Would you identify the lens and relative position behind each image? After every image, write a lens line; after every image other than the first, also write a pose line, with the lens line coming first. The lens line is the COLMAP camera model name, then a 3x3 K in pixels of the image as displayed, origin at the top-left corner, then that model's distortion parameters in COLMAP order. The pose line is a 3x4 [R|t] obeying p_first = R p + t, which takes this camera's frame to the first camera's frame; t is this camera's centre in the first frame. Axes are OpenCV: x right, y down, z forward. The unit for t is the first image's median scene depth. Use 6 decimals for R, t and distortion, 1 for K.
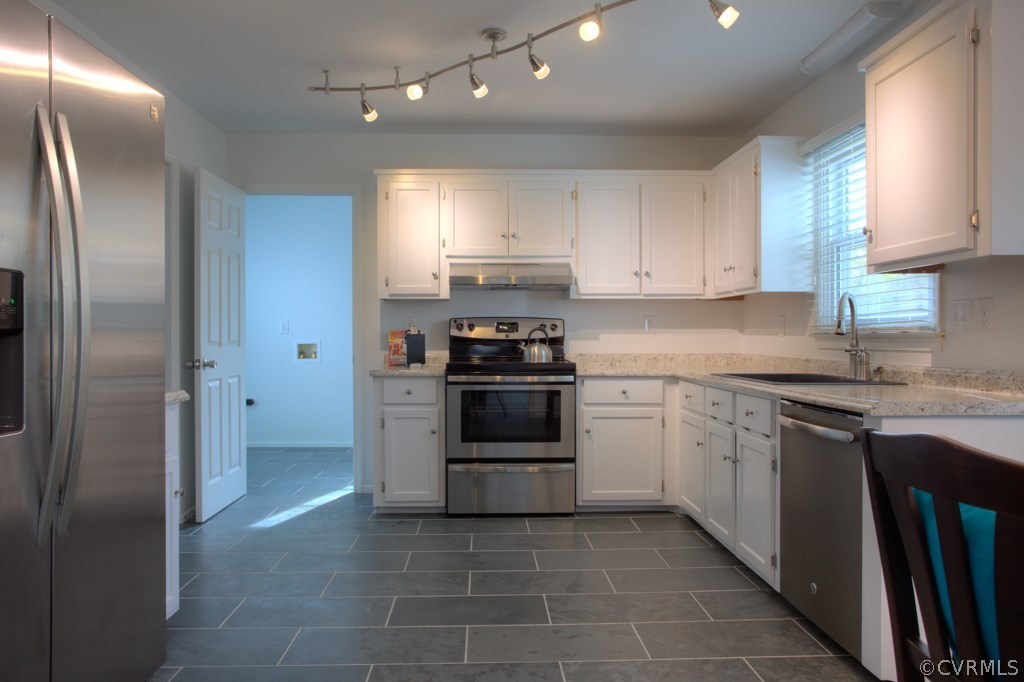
lens RADIAL K [[750.2, 0, 511.8], [0, 750.2, 338.3], [0, 0, 1]] dist [0.008239, 0.001218]
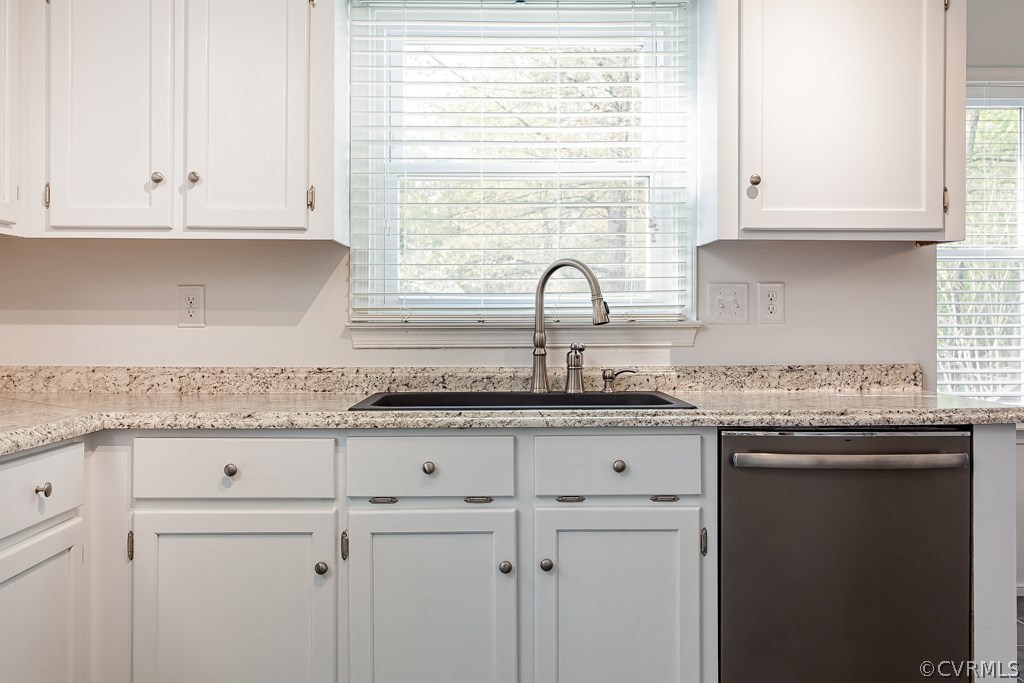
lens RADIAL K [[972.6, 0, 509.4], [0, 972.6, 340.2], [0, 0, 1]] dist [0.000284, 0.000000]
pose [[-0.006006, -0.014528, 0.999876, -0.460327], [0.000462, 0.999894, 0.014531, -0.003345], [-0.999982, 0.000549, -0.005998, 1.271626]]
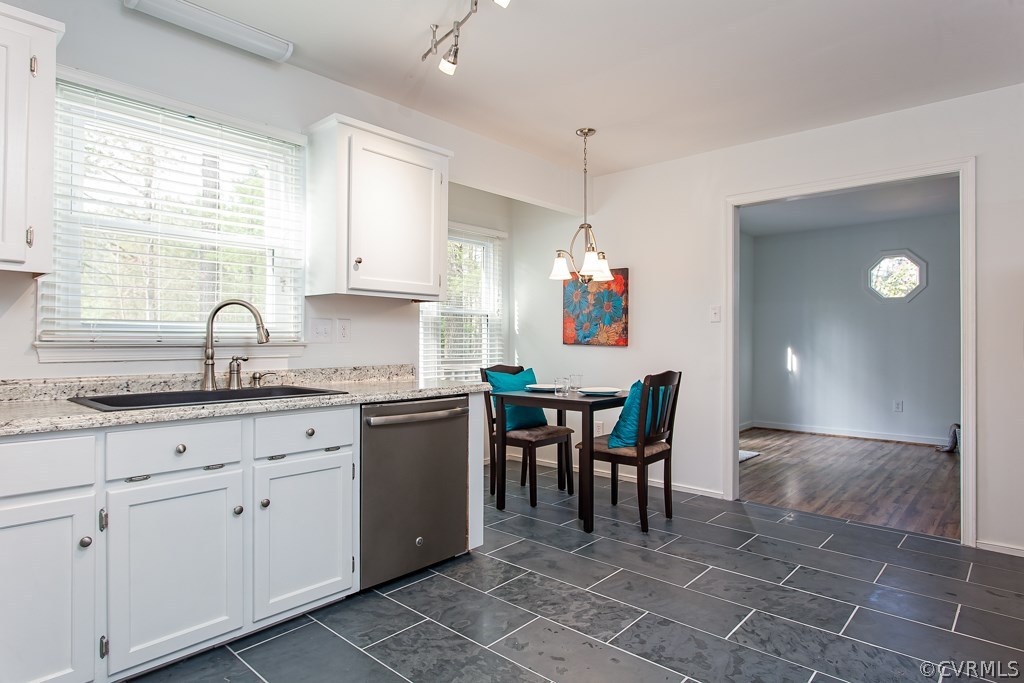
lens RADIAL K [[573.1, 0, 514.1], [0, 573.1, 342.7], [0, 0, 1]] dist [-0.003044, 0.000719]
pose [[-0.727261, -0.001163, 0.686360, -0.373854], [-0.001428, 0.999999, 0.000182, -0.006698], [-0.686360, -0.000848, -0.727262, 1.547575]]
